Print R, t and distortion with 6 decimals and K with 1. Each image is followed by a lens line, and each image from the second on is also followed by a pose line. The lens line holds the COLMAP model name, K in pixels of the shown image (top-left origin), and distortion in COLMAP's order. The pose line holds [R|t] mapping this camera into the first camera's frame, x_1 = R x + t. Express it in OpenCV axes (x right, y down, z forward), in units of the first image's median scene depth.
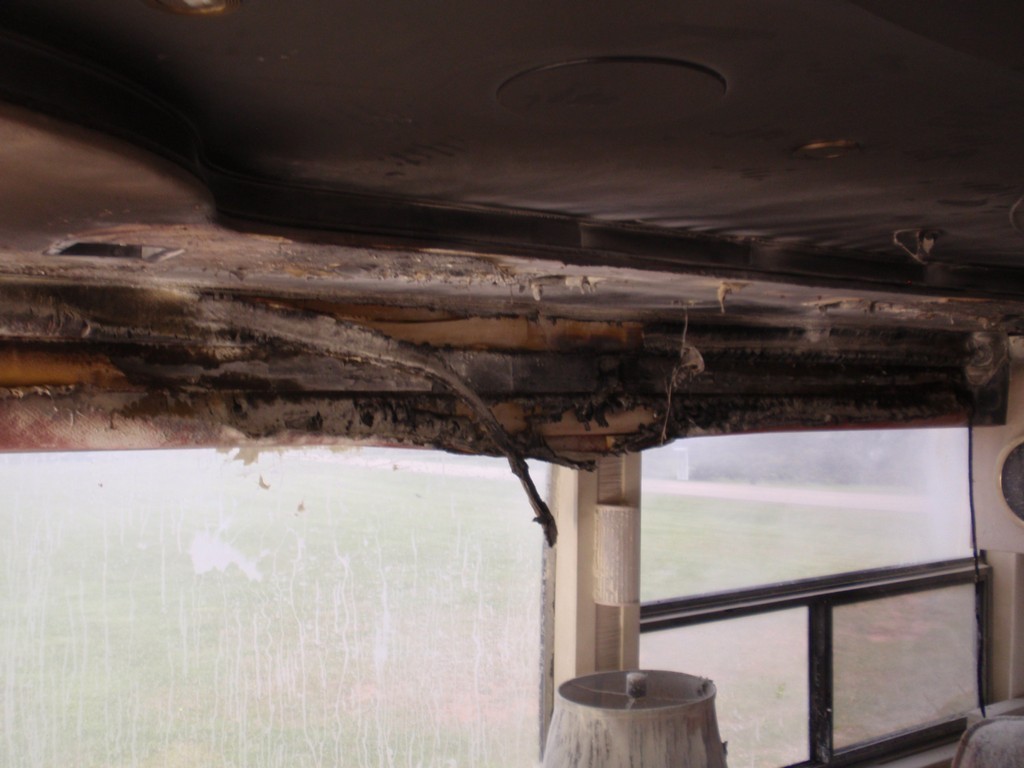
lens RADIAL K [[1112.5, 0, 504.6], [0, 1112.5, 386.2], [0, 0, 1]] dist [-0.019780, 0.000000]
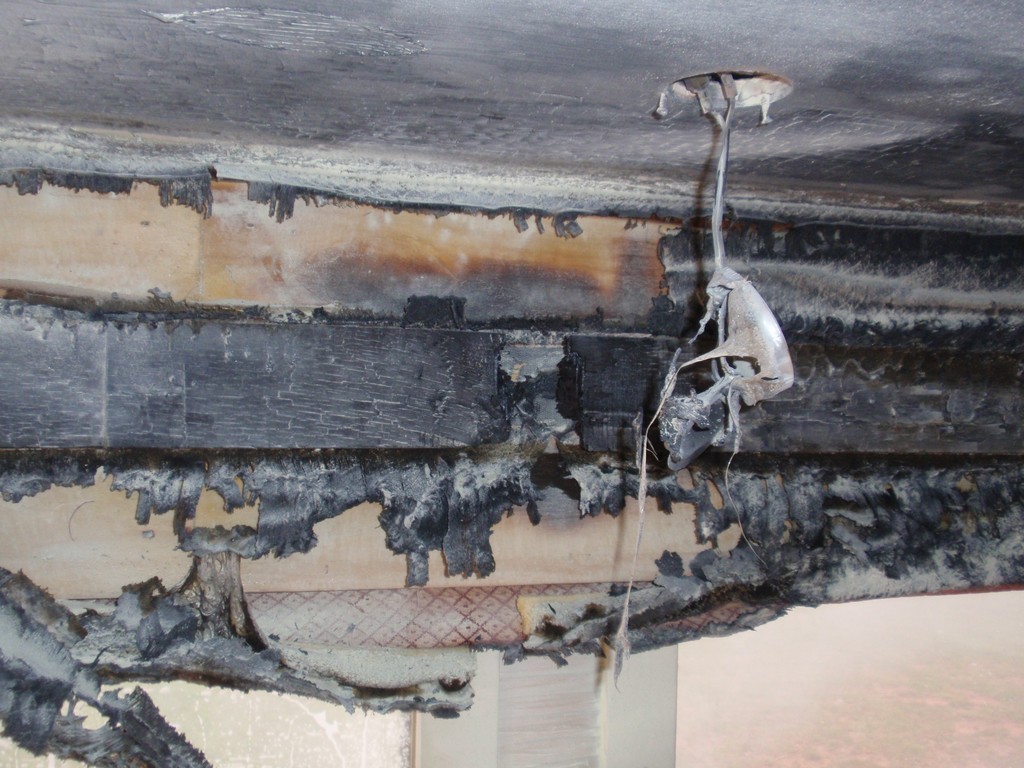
lens RADIAL K [[1112.5, 0, 505.2], [0, 1112.5, 385.4], [0, 0, 1]] dist [-0.019780, 0.000000]
pose [[0.946816, 0.016259, -0.321364, 0.198050], [-0.018633, 0.999817, -0.004315, -0.011691], [0.321235, 0.010074, 0.946946, 0.766434]]
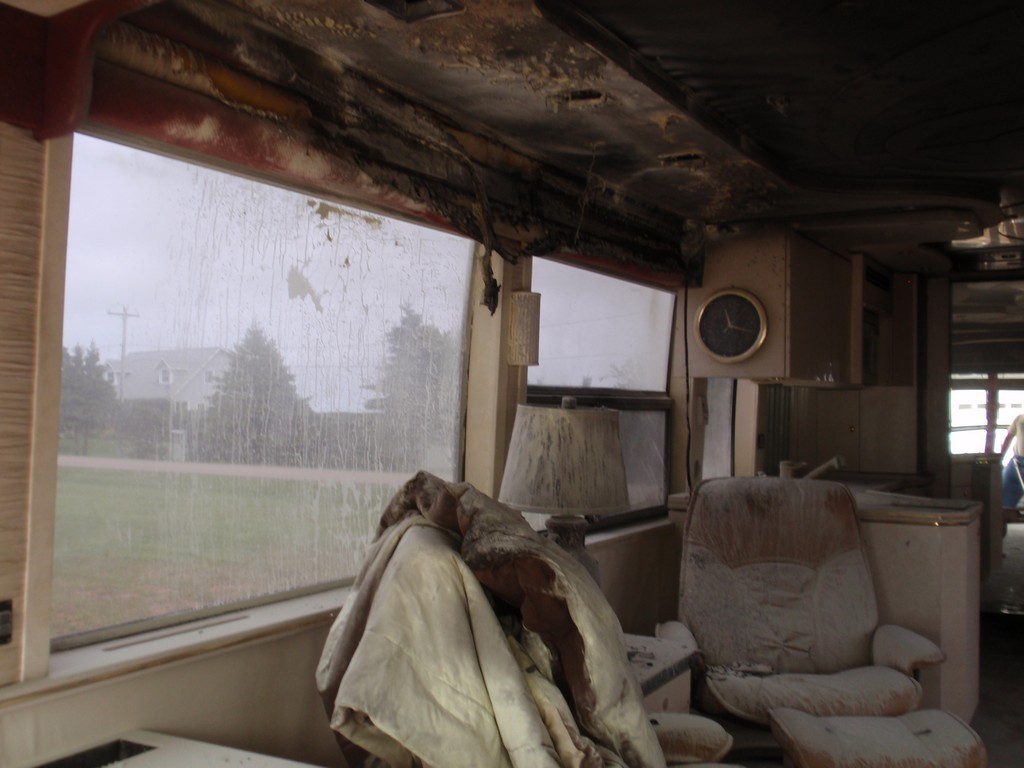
lens RADIAL K [[1112.5, 0, 494.5], [0, 1112.5, 388.1], [0, 0, 1]] dist [-0.019780, 0.000000]
pose [[0.898606, 0.027196, 0.437912, -0.566486], [-0.030241, 0.999543, -0.000022, 0.241263], [-0.437712, -0.013223, 0.899018, -0.224378]]
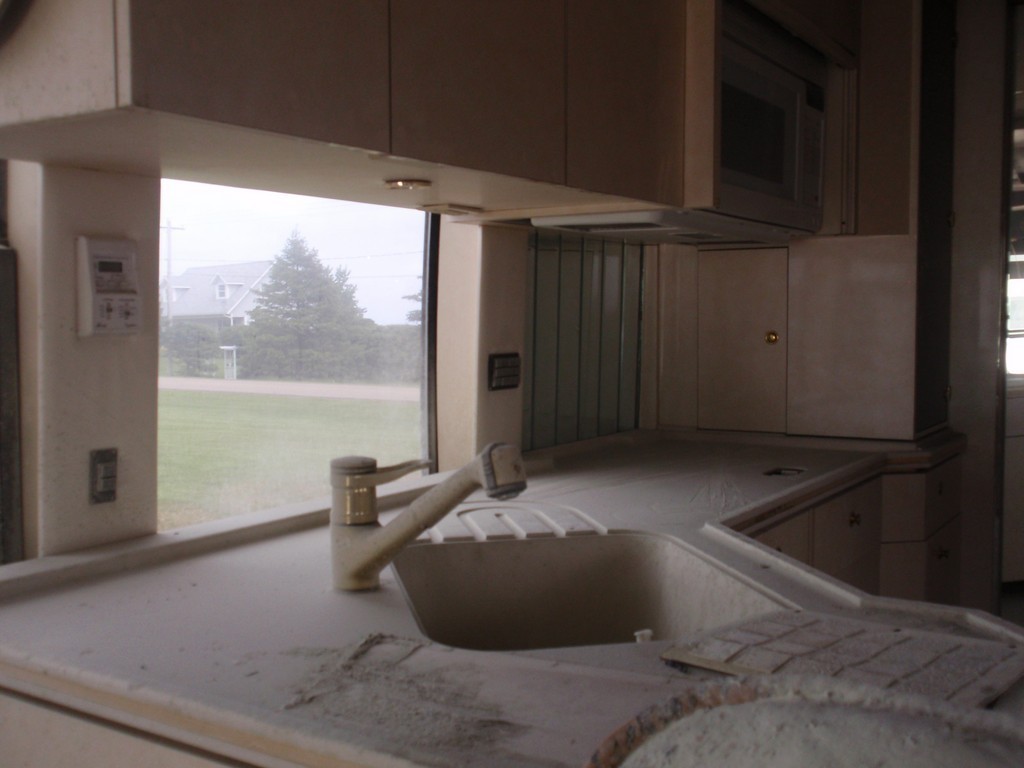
lens RADIAL K [[1112.5, 0, 505.5], [0, 1112.5, 392.0], [0, 0, 1]] dist [-0.019780, 0.000000]
pose [[0.925142, -0.018632, 0.379164, 0.702083], [-0.014352, 0.996364, 0.083979, 0.277524], [-0.379351, -0.083135, 0.921511, 0.841798]]
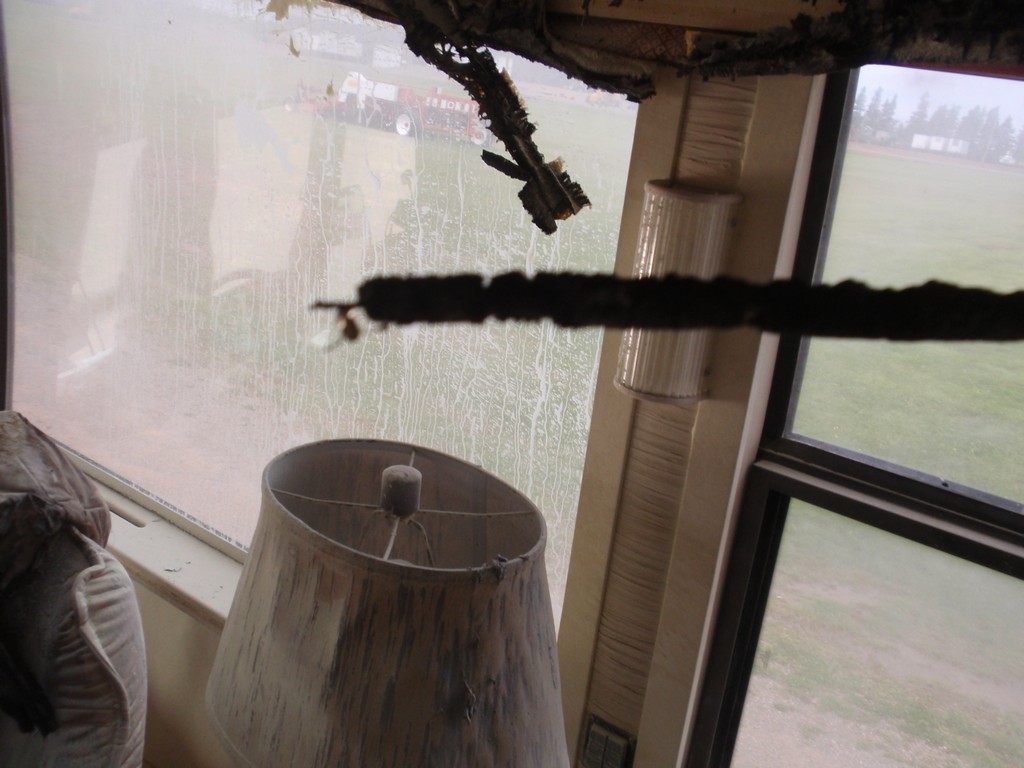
lens RADIAL K [[1112.5, 0, 501.9], [0, 1112.5, 382.4], [0, 0, 1]] dist [-0.019780, 0.000000]
pose [[0.280638, 0.308320, -0.908945, 0.565539], [-0.123829, 0.950718, 0.284257, 0.066927], [0.951792, 0.032780, 0.304987, 0.855017]]
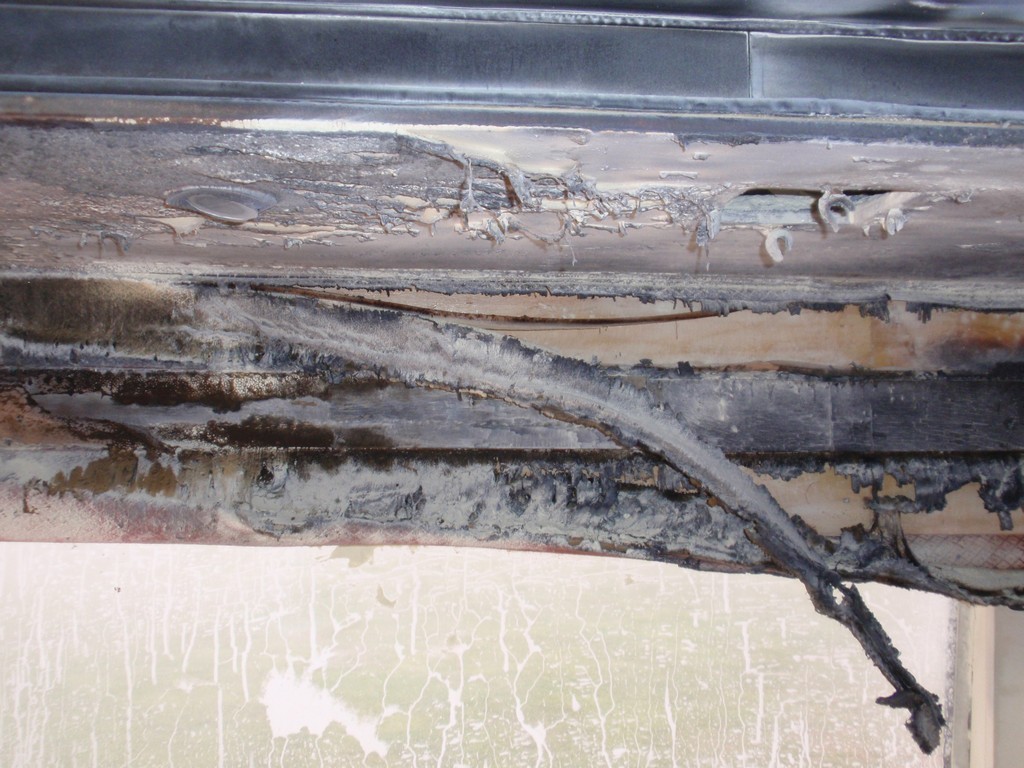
lens RADIAL K [[1112.5, 0, 497.4], [0, 1112.5, 389.0], [0, 0, 1]] dist [-0.019780, 0.000000]
pose [[0.861317, -0.008146, -0.508003, 0.137550], [-0.001765, 0.999817, -0.019025, -0.014039], [0.508065, 0.017283, 0.861145, 0.474743]]
